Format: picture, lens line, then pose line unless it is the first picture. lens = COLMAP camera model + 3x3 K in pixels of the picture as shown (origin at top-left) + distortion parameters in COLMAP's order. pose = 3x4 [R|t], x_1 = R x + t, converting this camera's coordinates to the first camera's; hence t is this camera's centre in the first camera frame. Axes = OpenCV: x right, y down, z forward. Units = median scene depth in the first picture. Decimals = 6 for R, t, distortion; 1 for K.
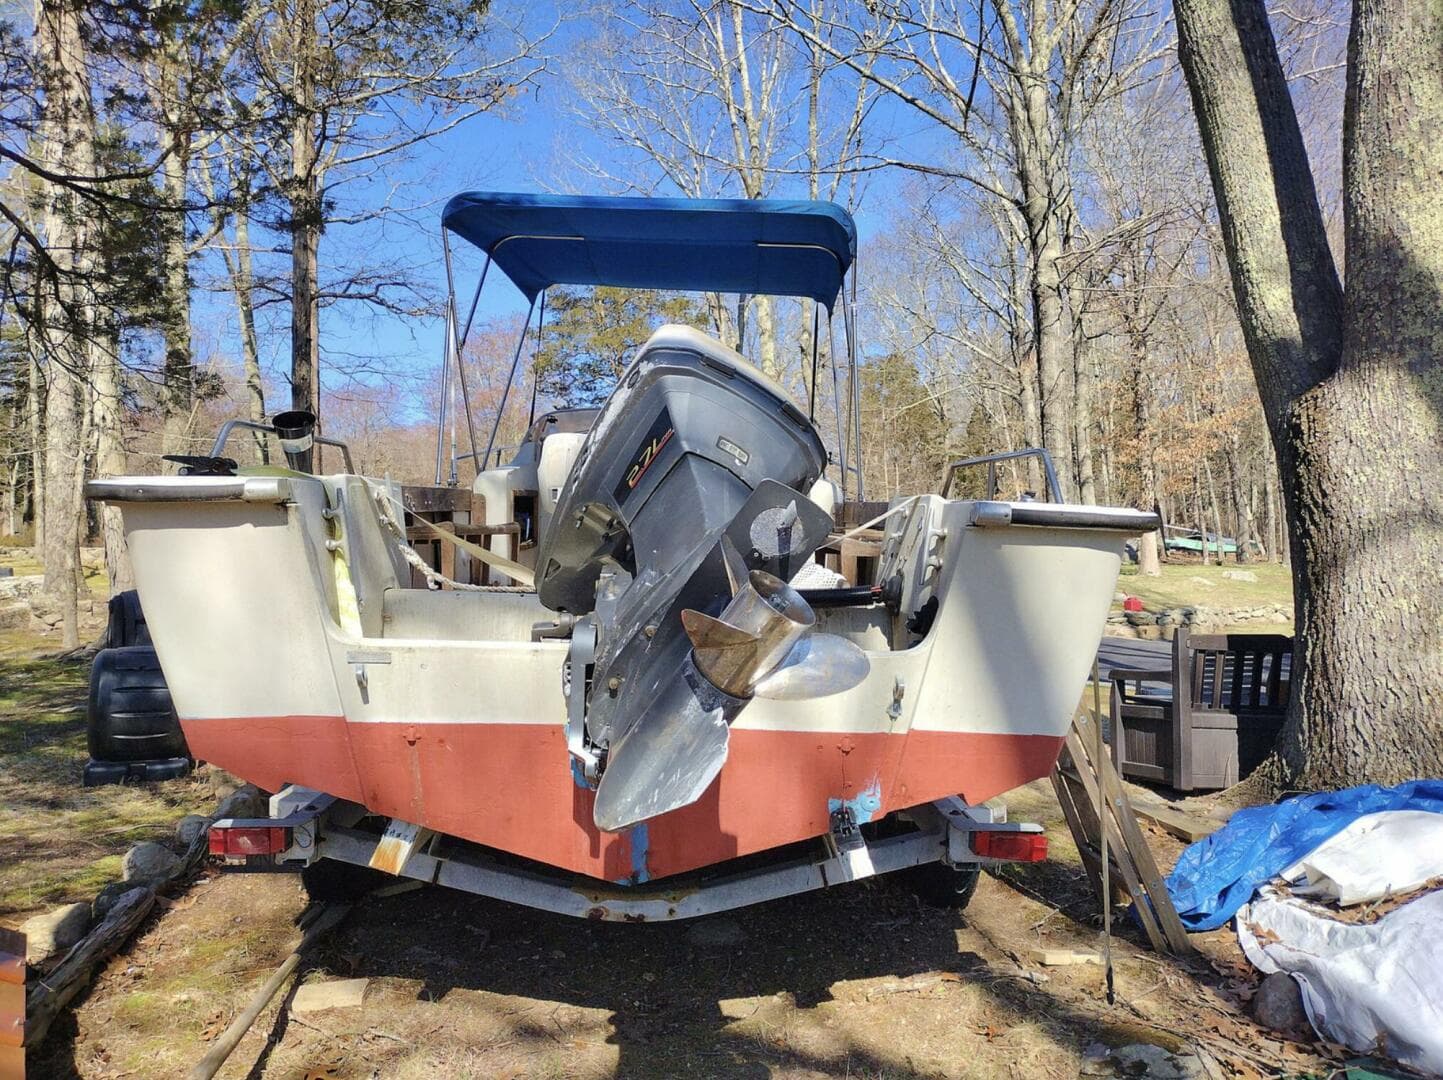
lens RADIAL K [[1089.3, 0, 726.4], [0, 1089.3, 537.1], [0, 0, 1]] dist [0.057380, -0.051792]
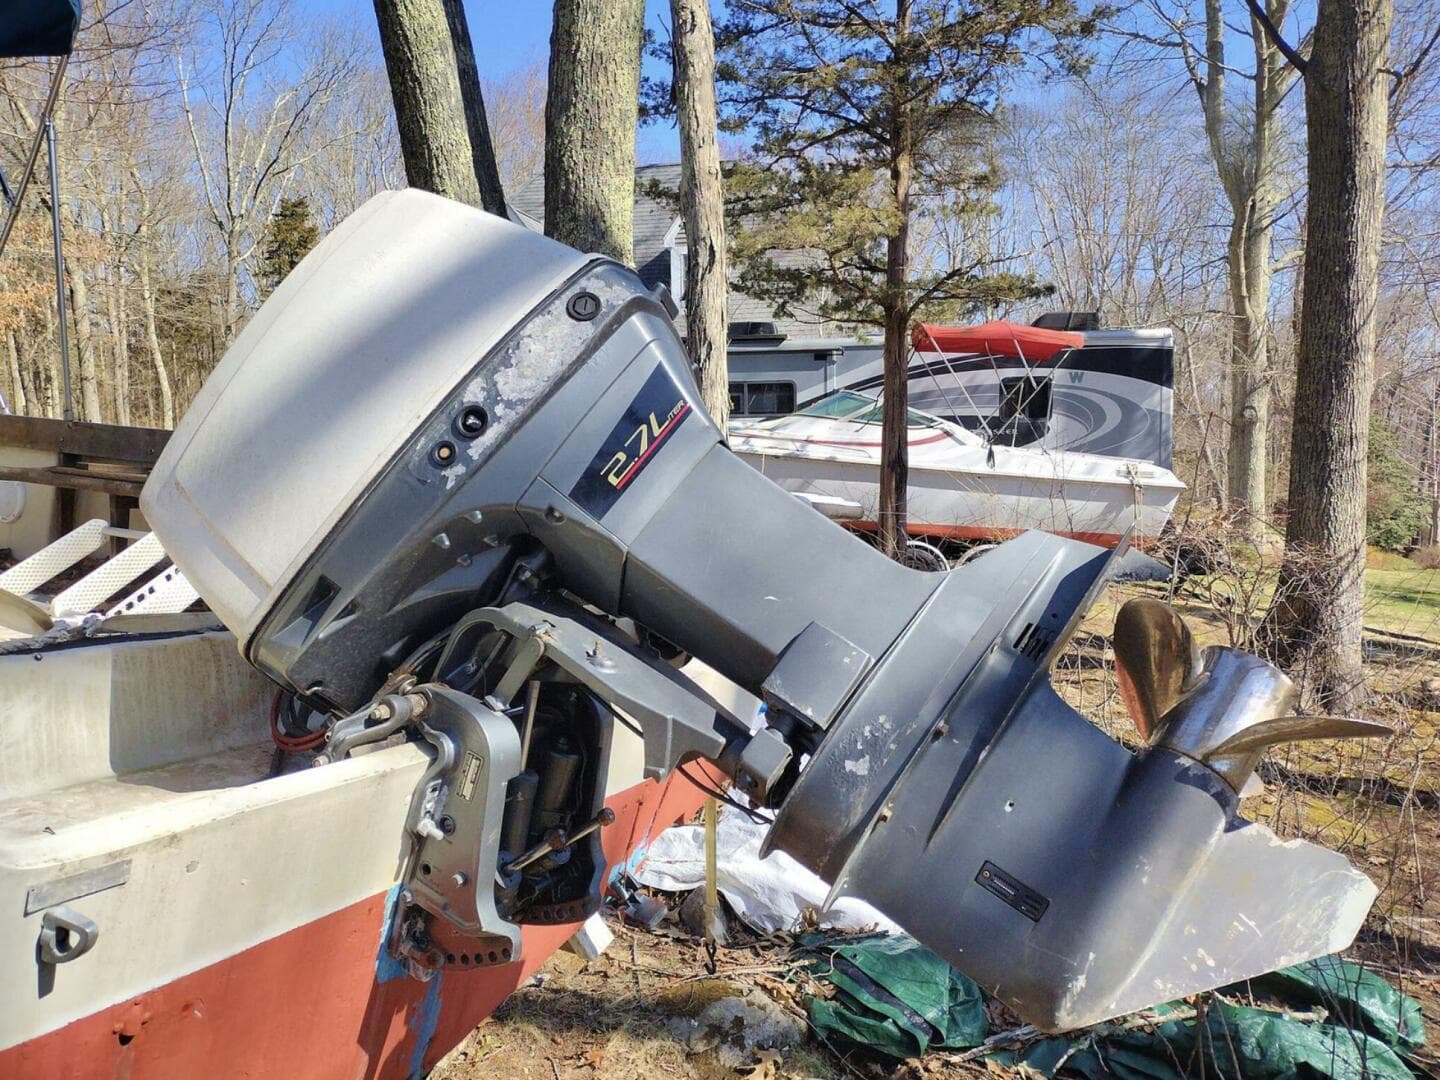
lens RADIAL K [[1087.1, 0, 724.9], [0, 1087.1, 537.1], [0, 0, 1]] dist [0.057380, -0.051792]
pose [[0.501249, -0.047716, 0.863986, -0.298092], [-0.041744, 0.995982, 0.079224, -0.034507], [-0.864295, -0.075777, 0.497244, 0.315708]]
